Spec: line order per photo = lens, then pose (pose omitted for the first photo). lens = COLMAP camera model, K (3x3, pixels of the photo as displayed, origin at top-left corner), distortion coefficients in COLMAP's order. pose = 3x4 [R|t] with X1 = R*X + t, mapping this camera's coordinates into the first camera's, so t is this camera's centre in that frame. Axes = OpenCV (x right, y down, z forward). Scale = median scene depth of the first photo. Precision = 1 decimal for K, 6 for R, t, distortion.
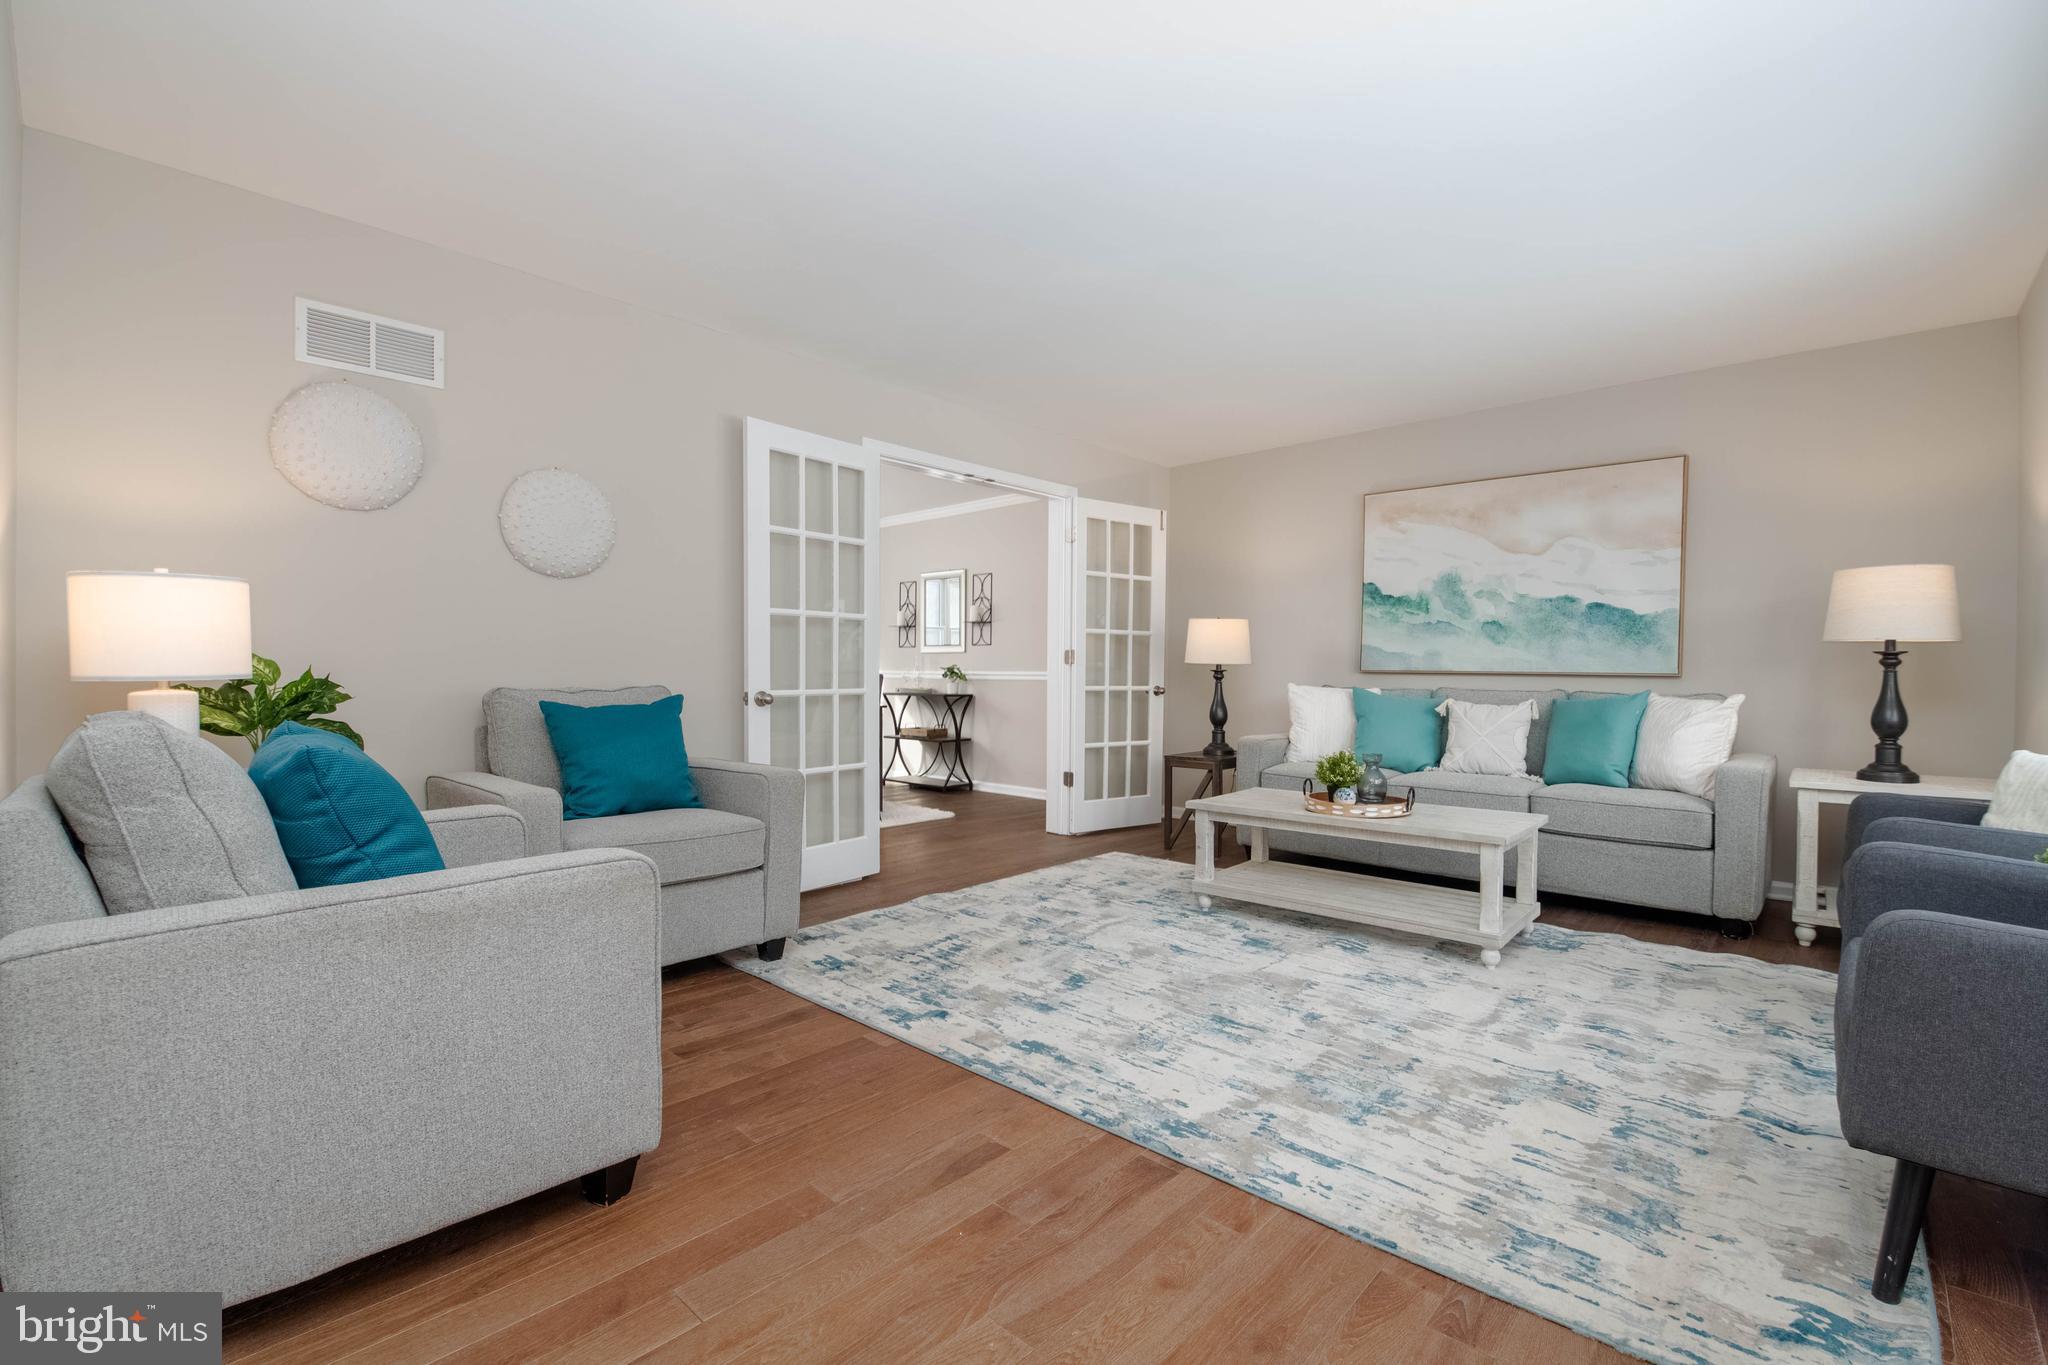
lens RADIAL K [[914.8, 0, 1025.1], [0, 914.8, 683.7], [0, 0, 1]] dist [-0.001143, -0.000047]
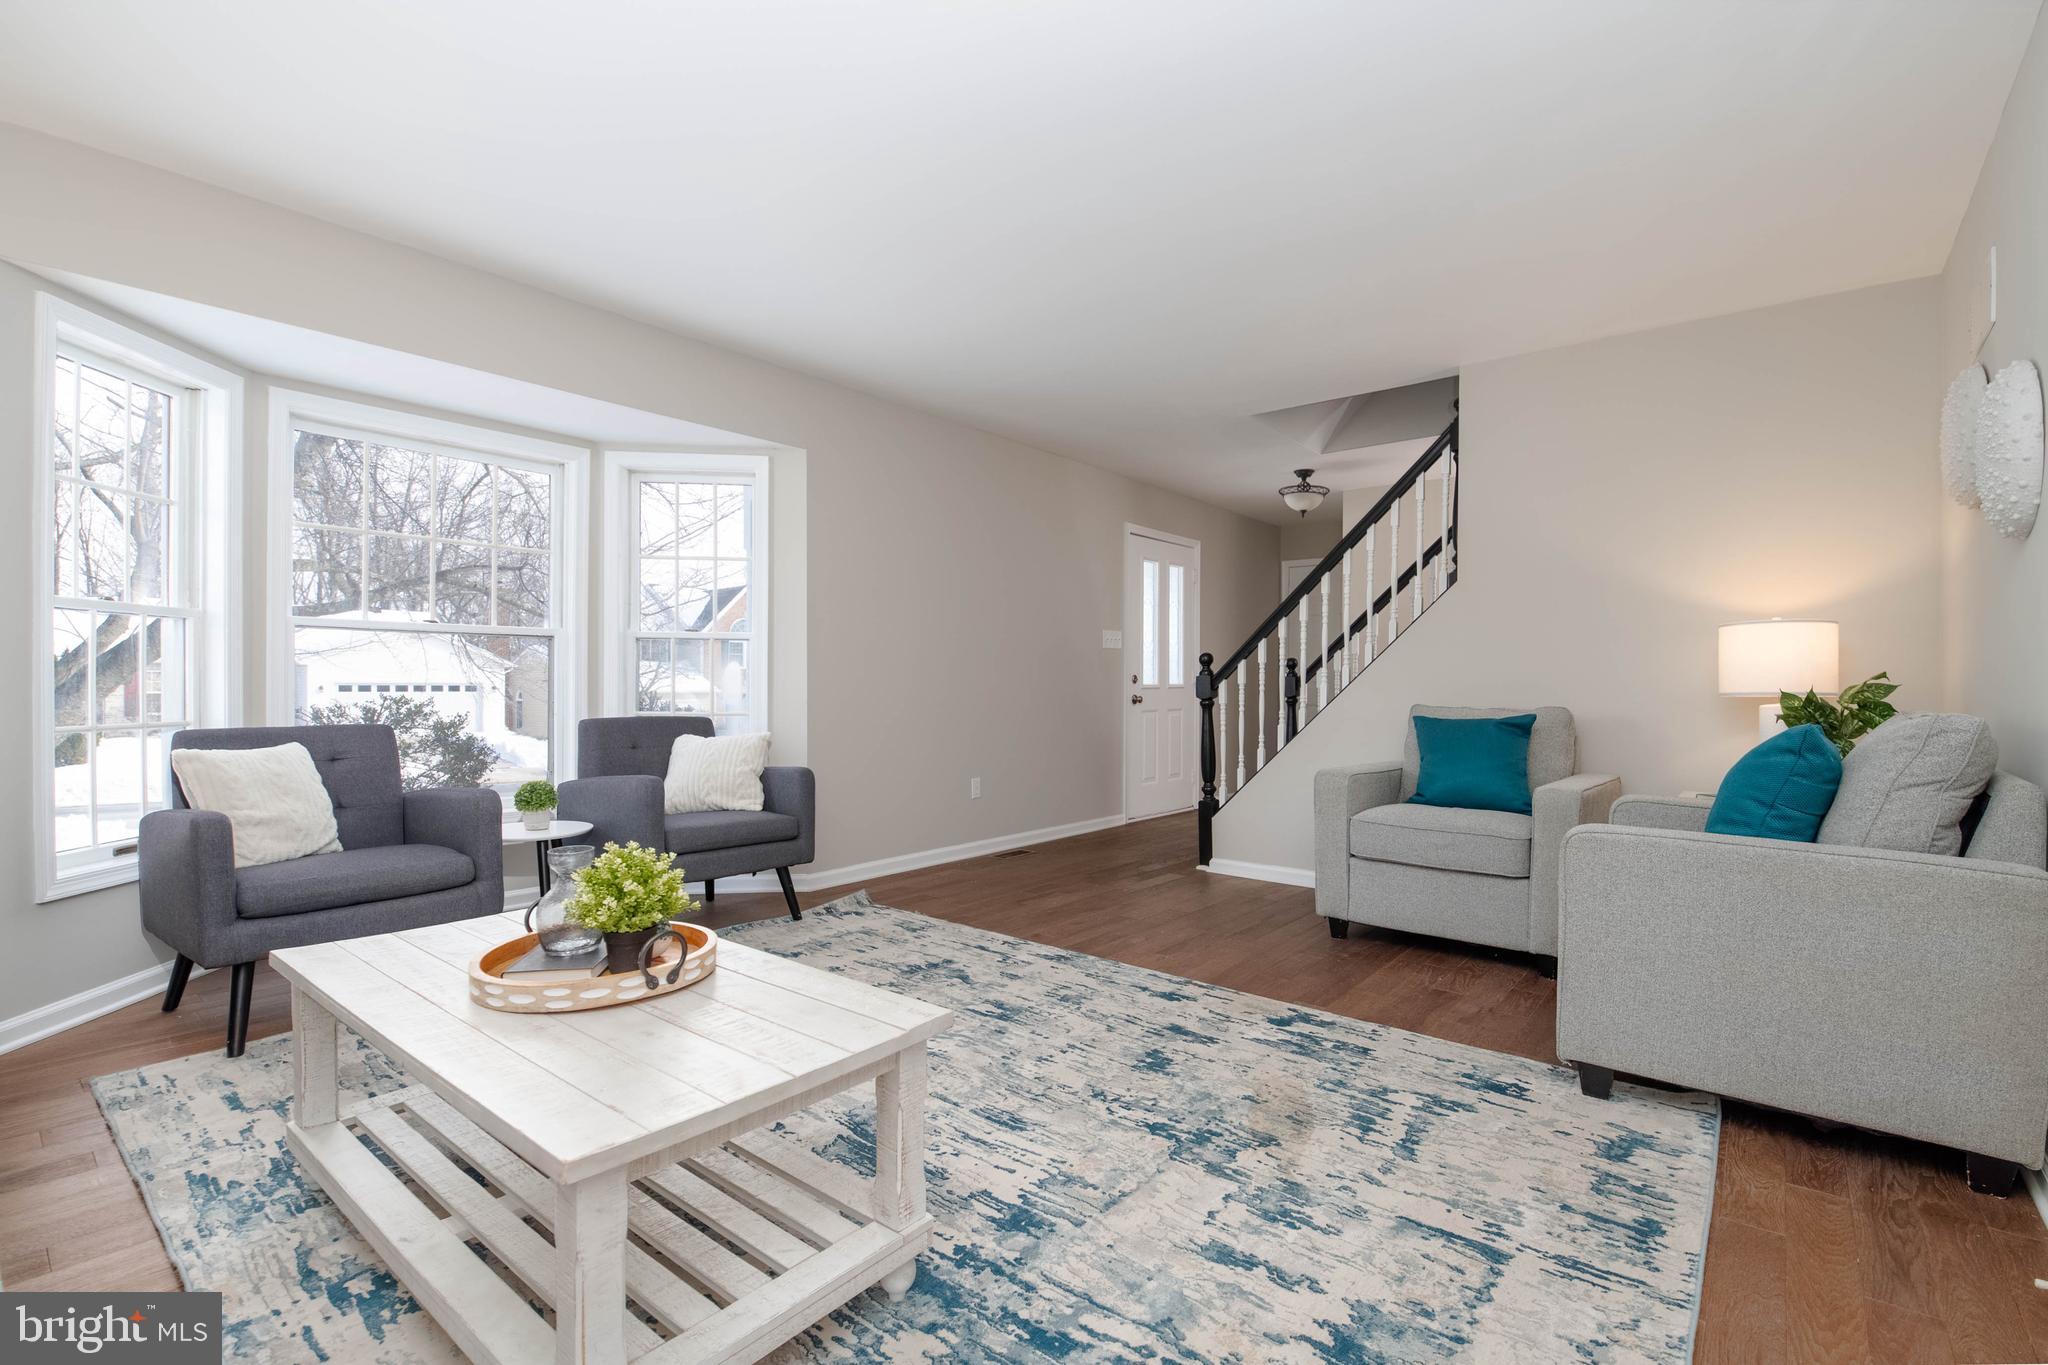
lens RADIAL K [[926.3, 0, 1030.1], [0, 926.3, 685.9], [0, 0, 1]] dist [-0.000483, -0.000012]
pose [[-0.998305, -0.005569, -0.057930, 0.231723], [-0.006824, 0.999746, 0.021482, -0.029429], [0.057796, 0.021841, -0.998090, 1.925056]]
